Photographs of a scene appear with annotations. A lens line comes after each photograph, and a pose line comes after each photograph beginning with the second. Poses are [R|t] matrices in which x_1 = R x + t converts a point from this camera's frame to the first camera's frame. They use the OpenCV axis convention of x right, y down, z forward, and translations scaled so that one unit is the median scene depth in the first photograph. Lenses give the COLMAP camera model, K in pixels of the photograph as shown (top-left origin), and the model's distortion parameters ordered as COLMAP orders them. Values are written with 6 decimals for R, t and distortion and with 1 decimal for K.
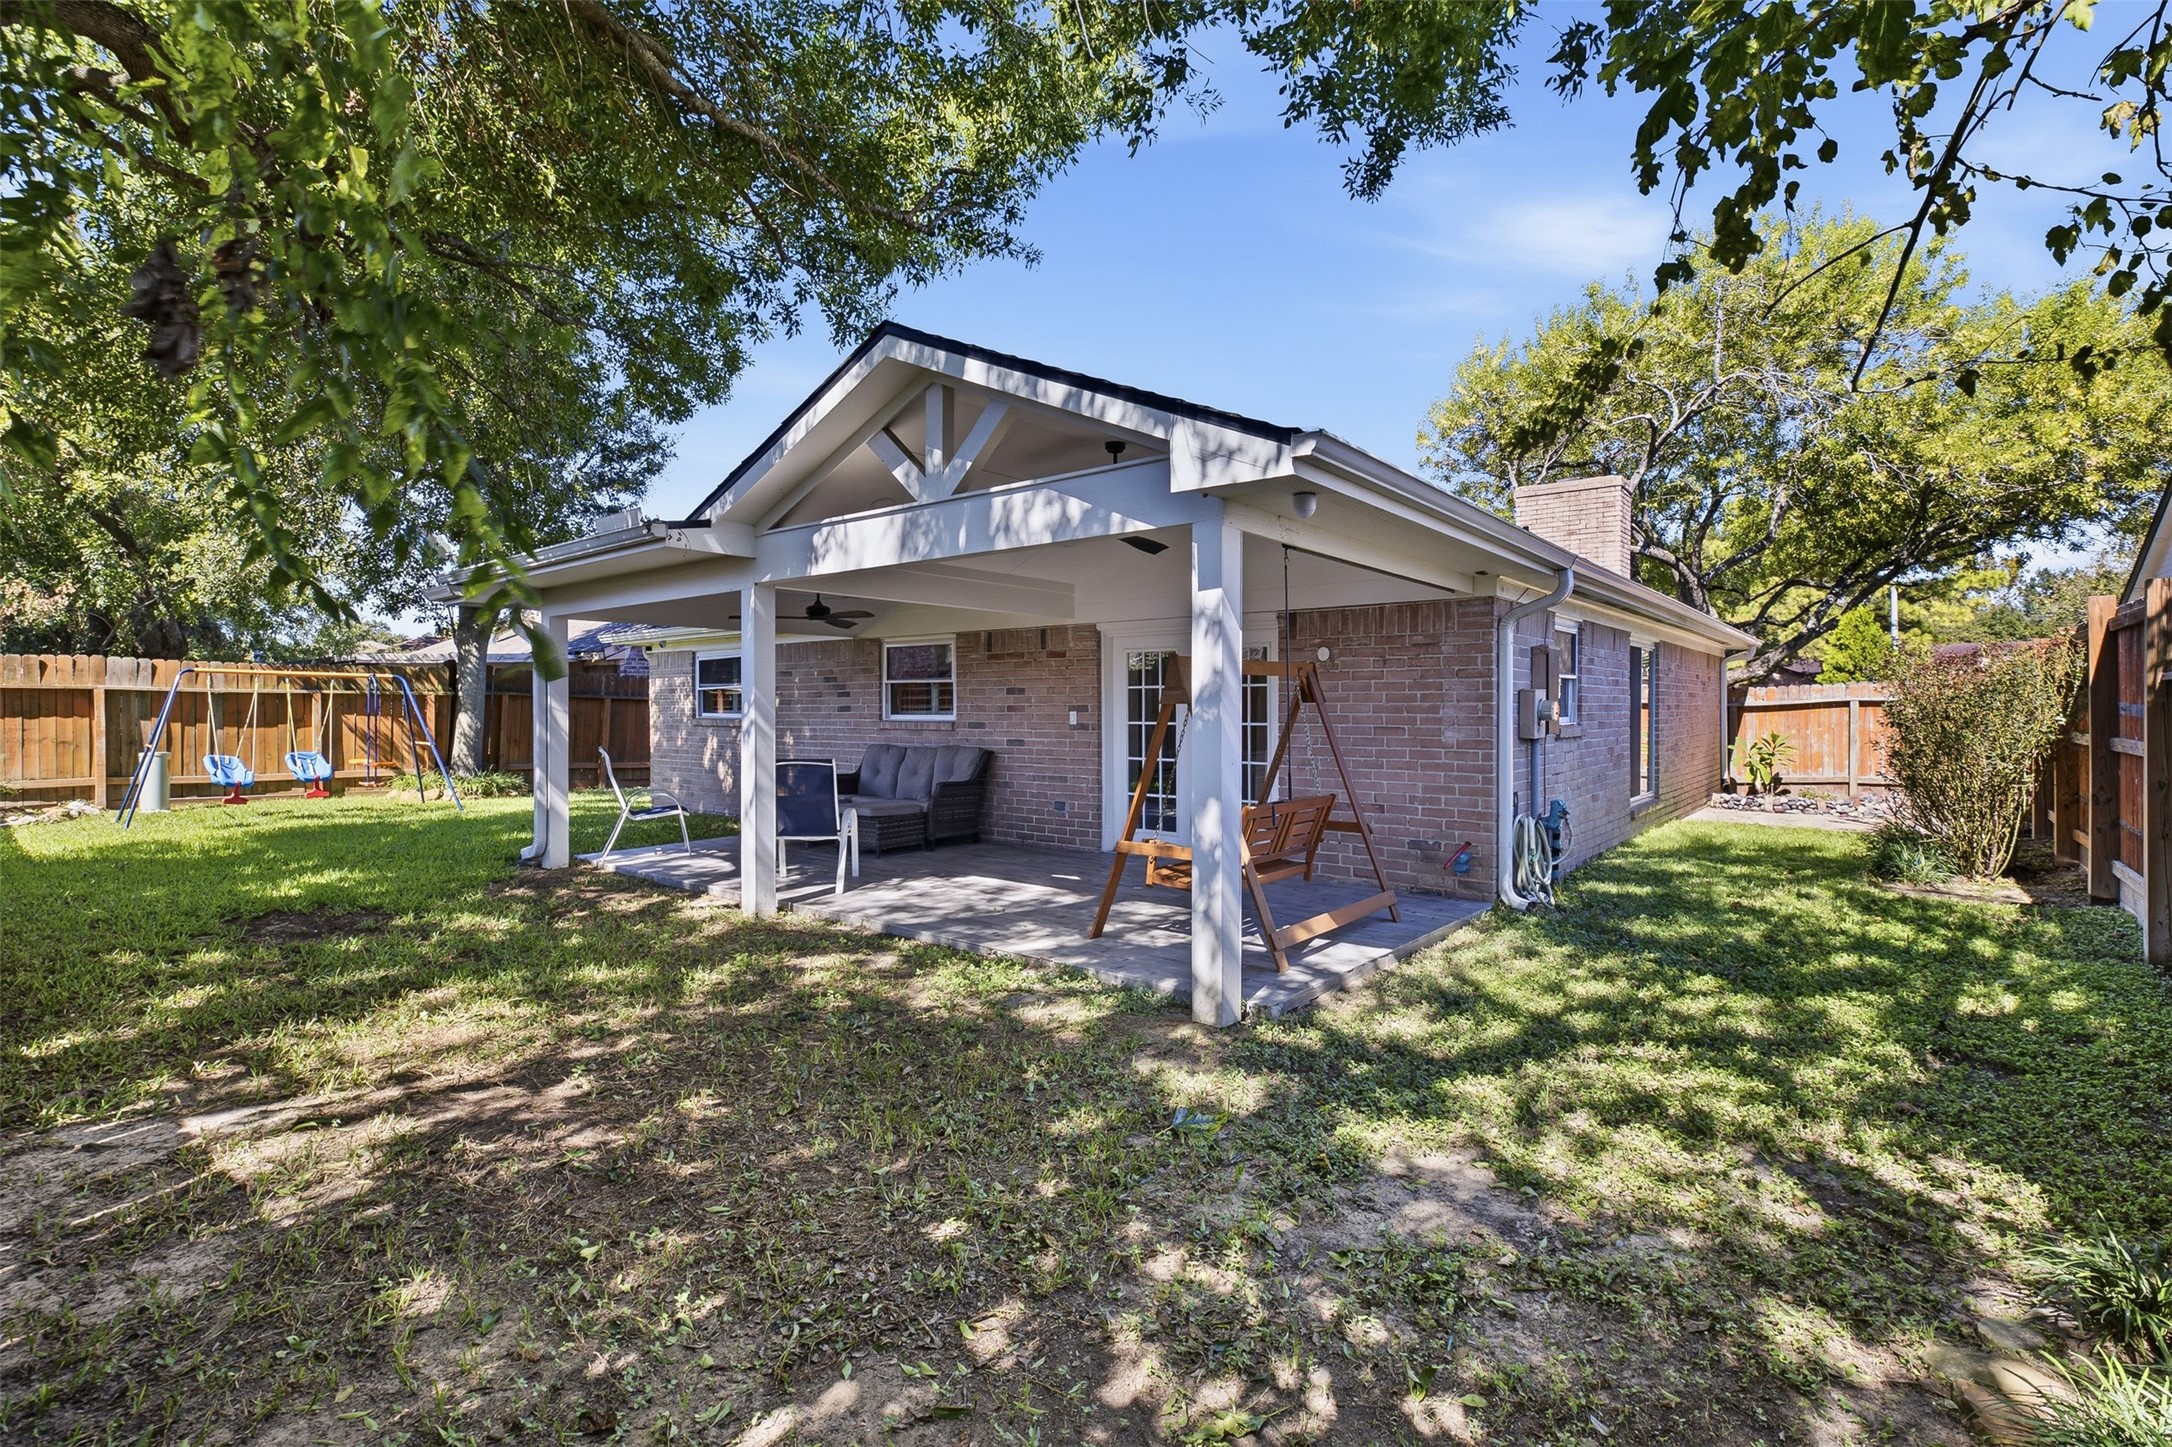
lens RADIAL K [[1002.3, 0, 1081.6], [0, 1002.3, 713.3], [0, 0, 1]] dist [-0.002455, -0.000645]
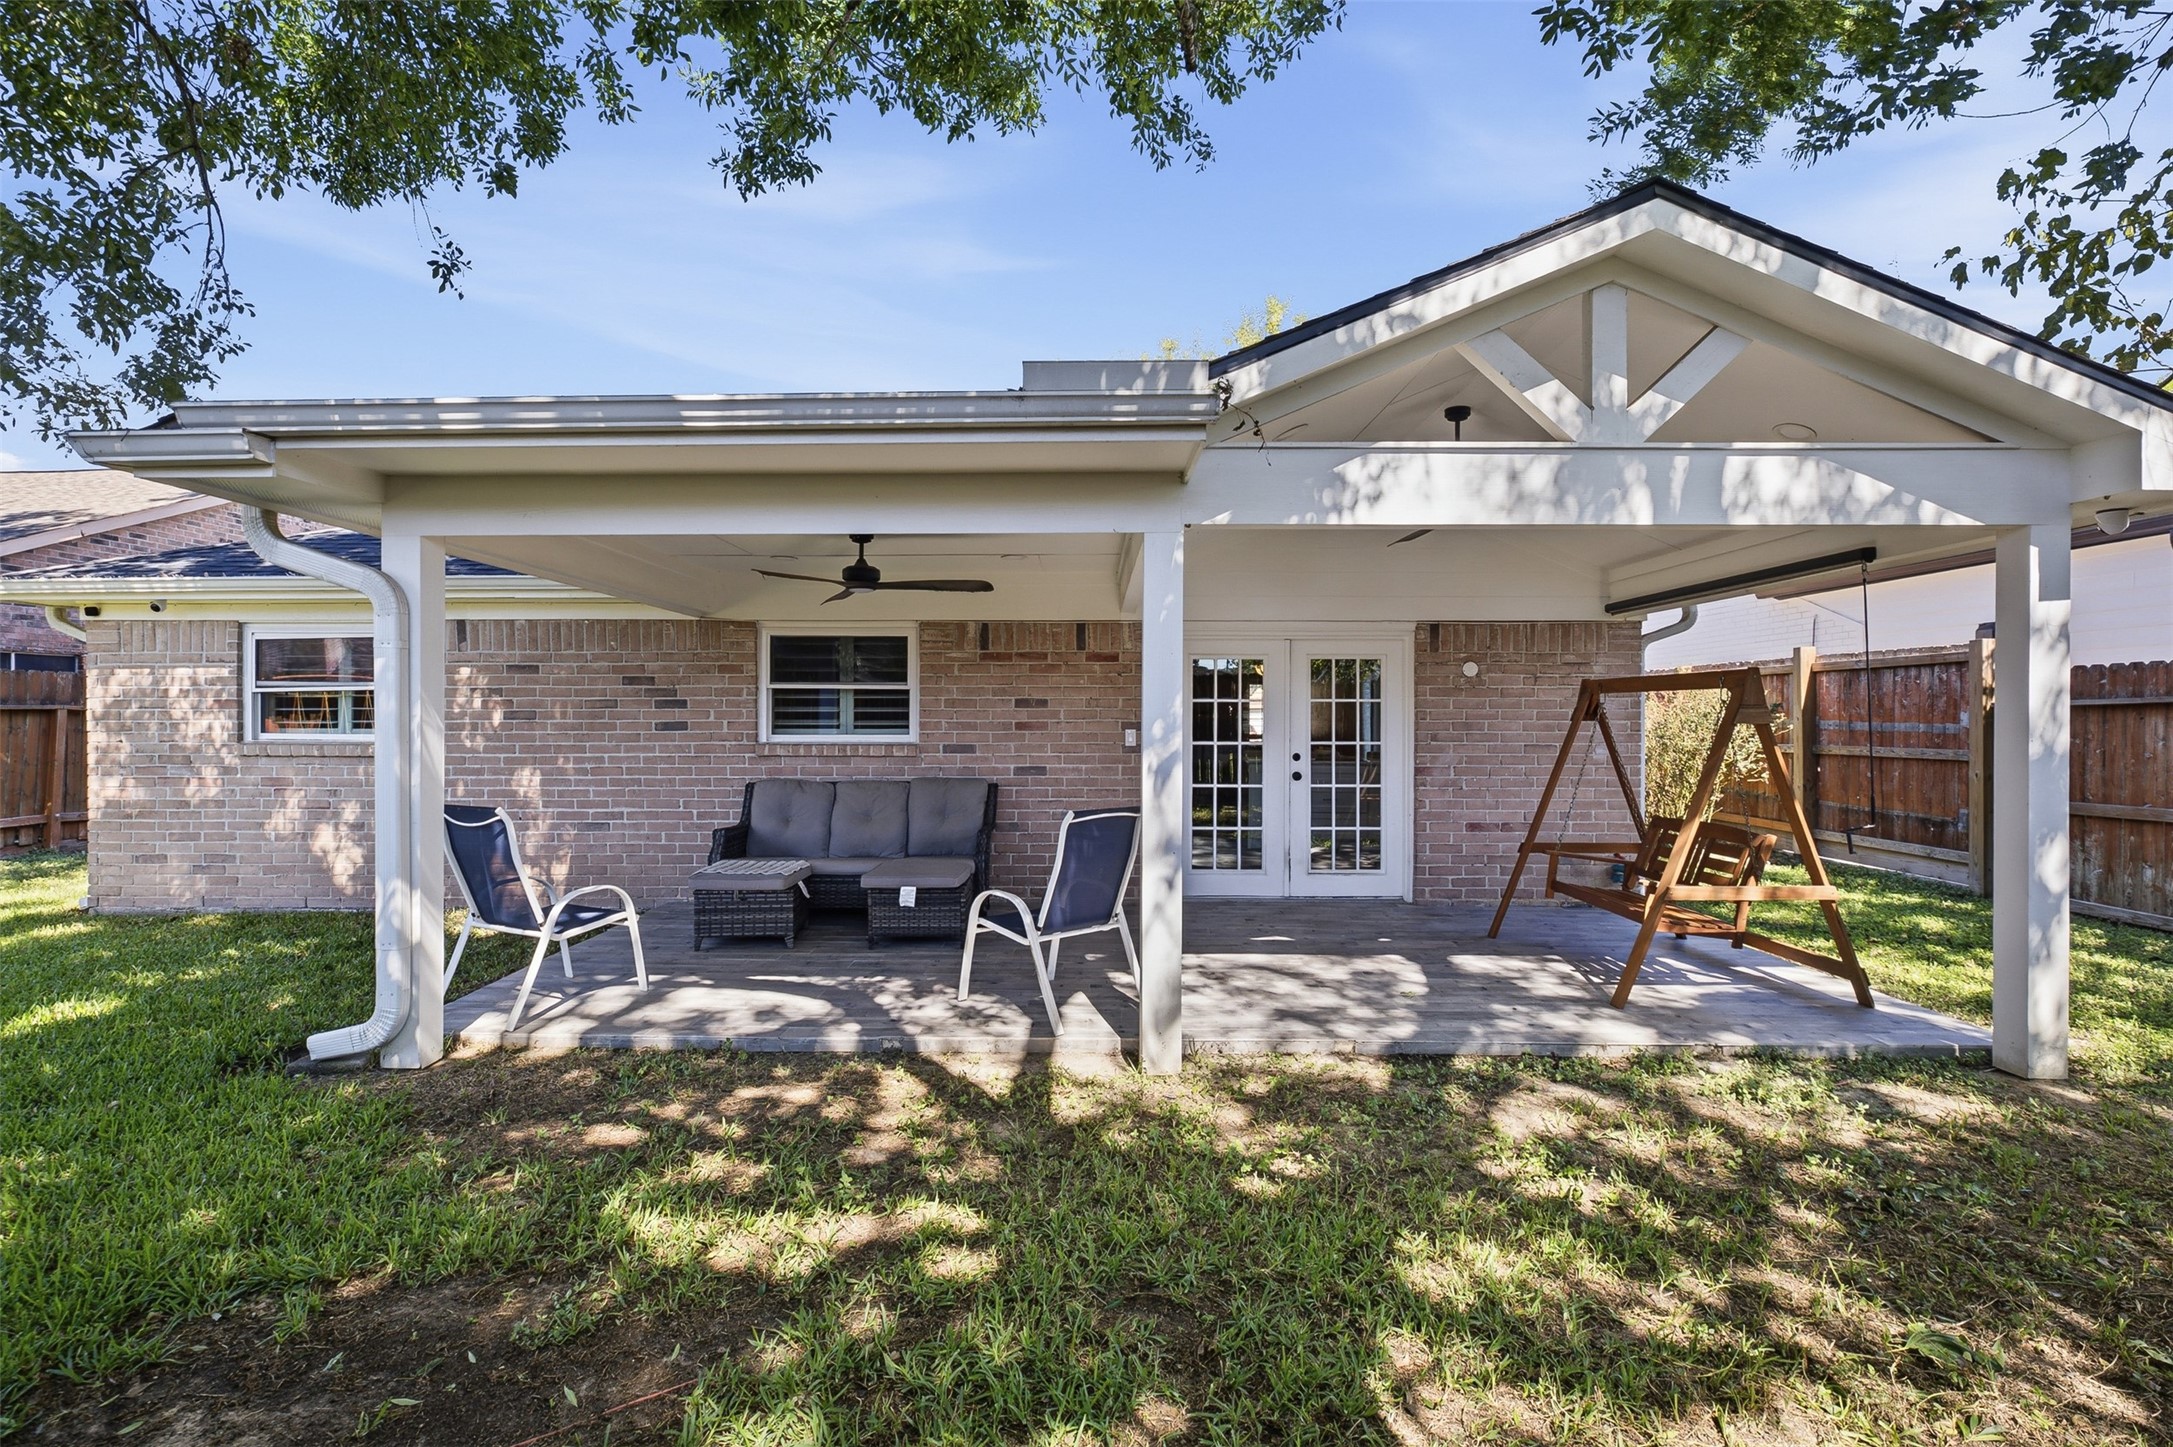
lens RADIAL K [[1002.8, 0, 1082.1], [0, 1002.8, 713.3], [0, 0, 1]] dist [-0.002455, -0.000645]
pose [[0.779150, 0.005069, 0.626817, -0.600879], [0.002556, 0.999933, -0.011264, -0.006615], [-0.626832, 0.010379, 0.779085, 0.449278]]
